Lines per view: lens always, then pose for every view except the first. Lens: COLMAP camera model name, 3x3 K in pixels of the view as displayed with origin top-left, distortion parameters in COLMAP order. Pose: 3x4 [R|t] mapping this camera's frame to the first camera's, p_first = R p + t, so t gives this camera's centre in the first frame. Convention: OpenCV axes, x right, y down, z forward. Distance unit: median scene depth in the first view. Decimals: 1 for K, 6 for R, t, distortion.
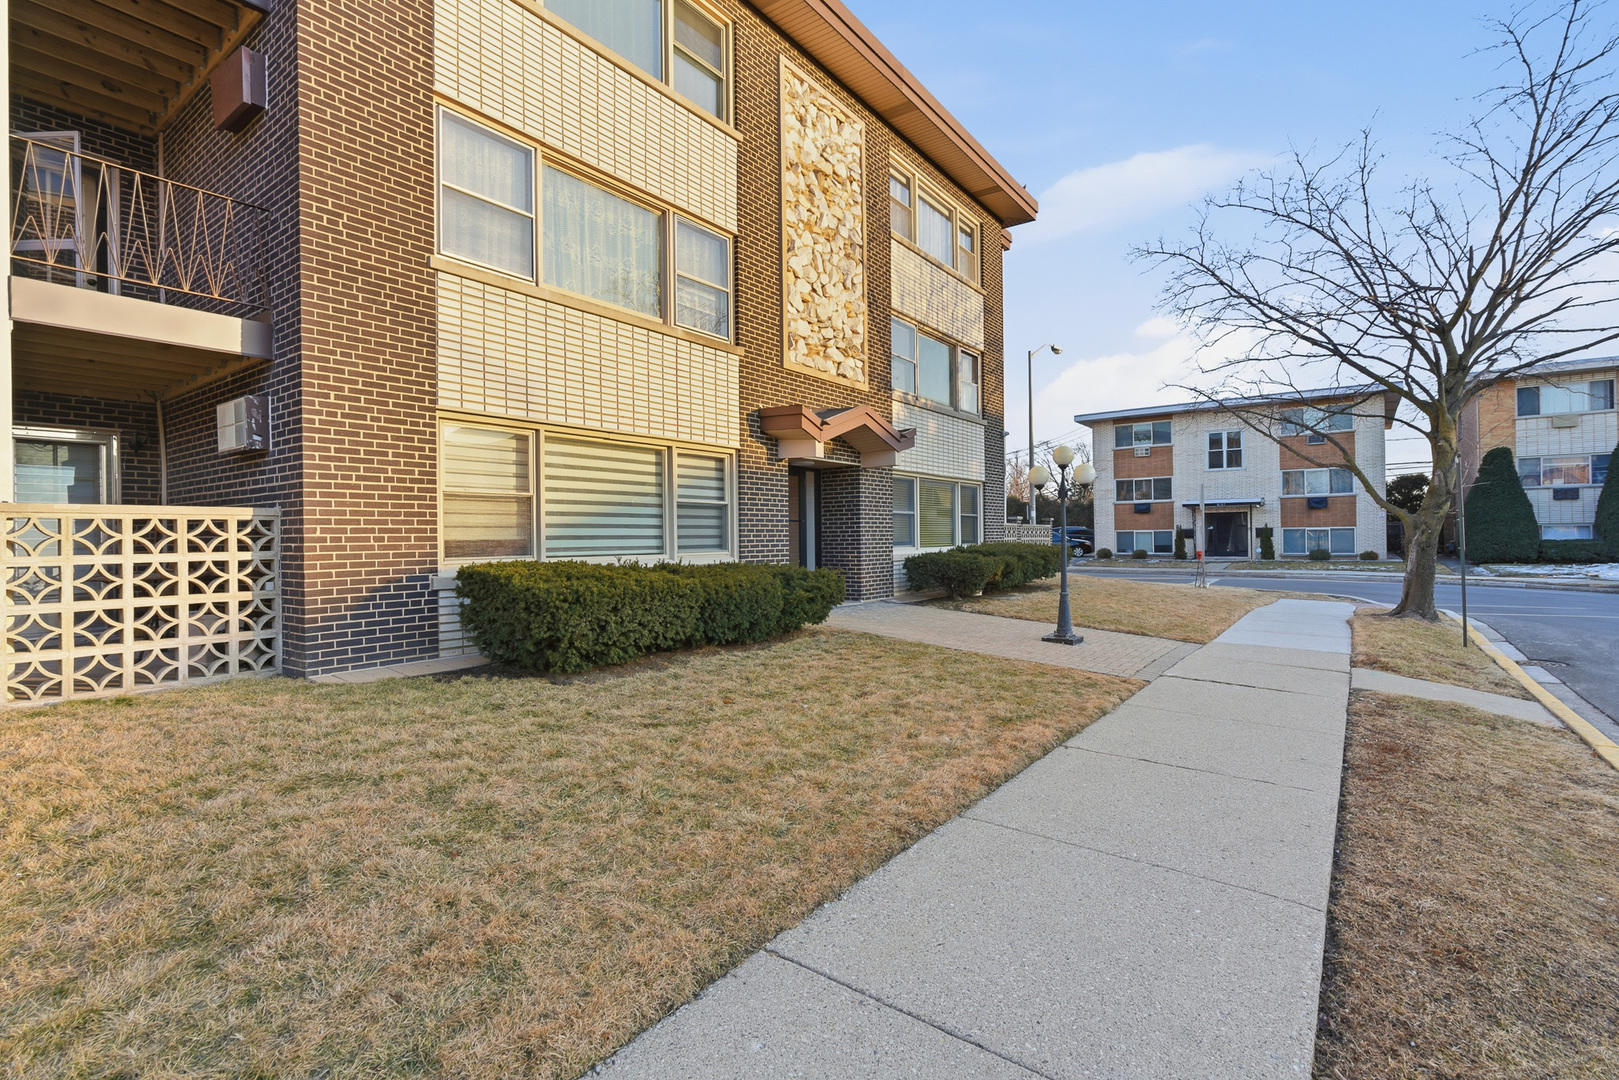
lens RADIAL K [[777.3, 0, 824.9], [0, 777.3, 532.5], [0, 0, 1]] dist [0.012398, -0.000514]
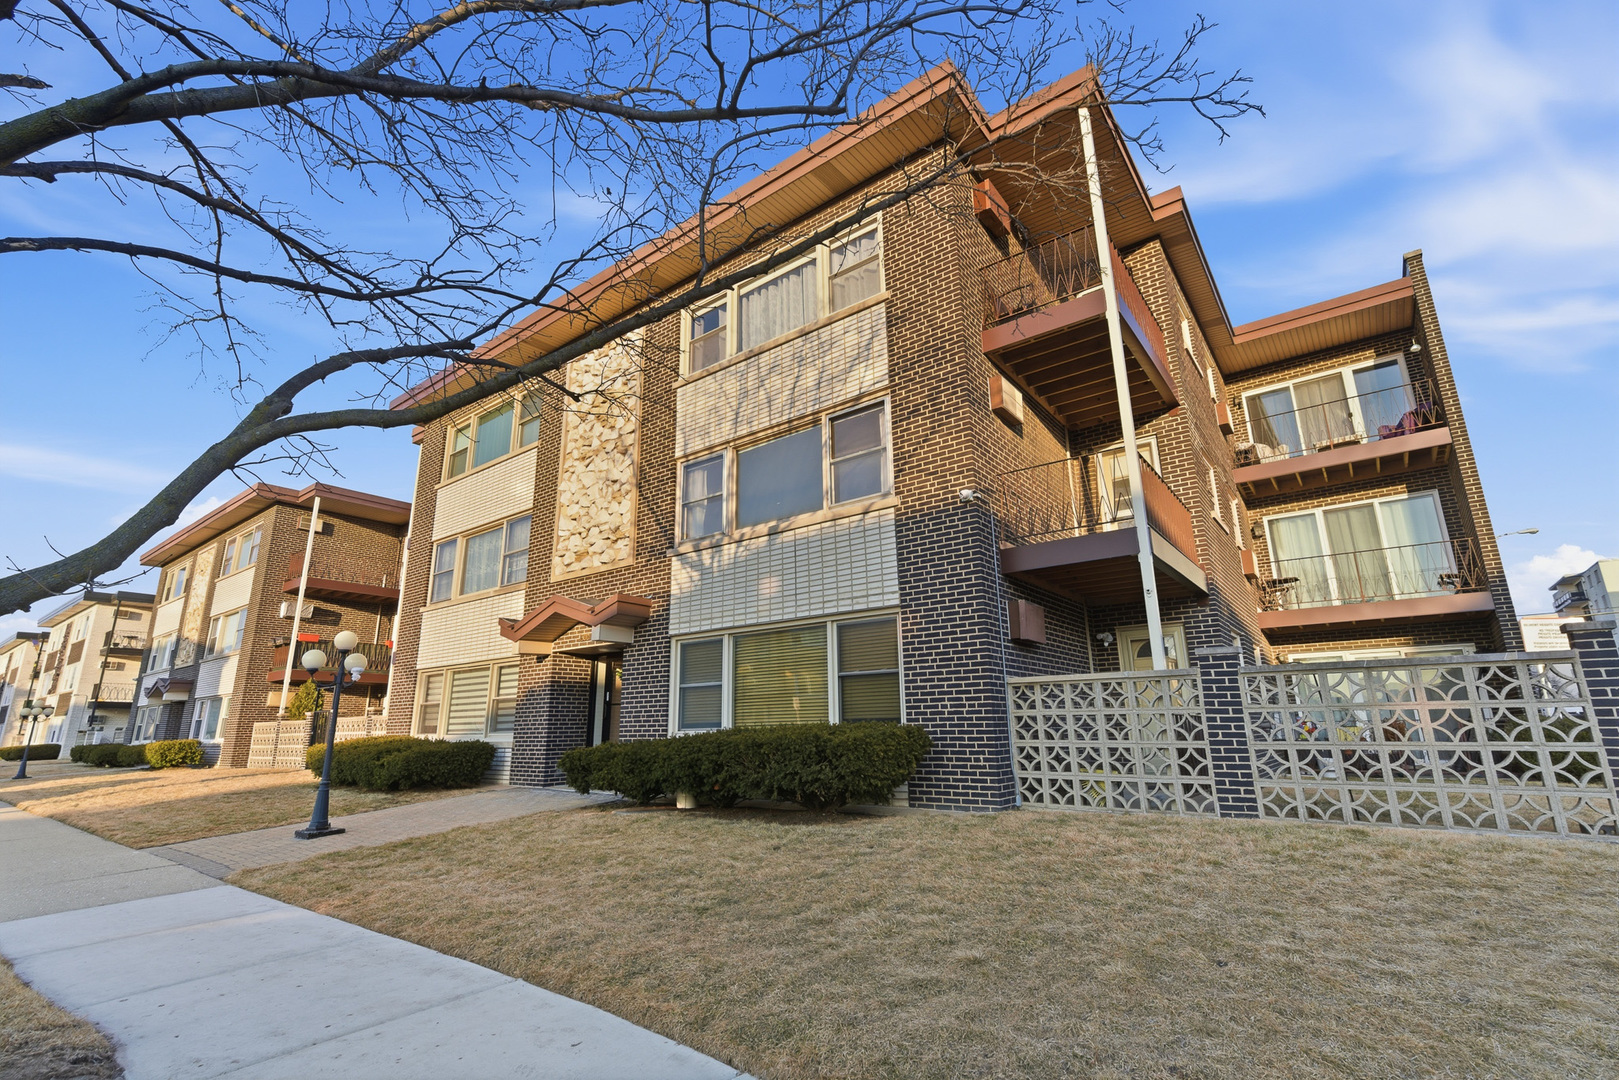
lens RADIAL K [[714.8, 0, 827.7], [0, 714.8, 514.0], [0, 0, 1]] dist [0.001797, -0.001242]
pose [[-0.037367, -0.253889, -0.966511, 1.344113], [0.042159, 0.965925, -0.255365, -0.003425], [0.998412, -0.050290, -0.025390, 1.831692]]
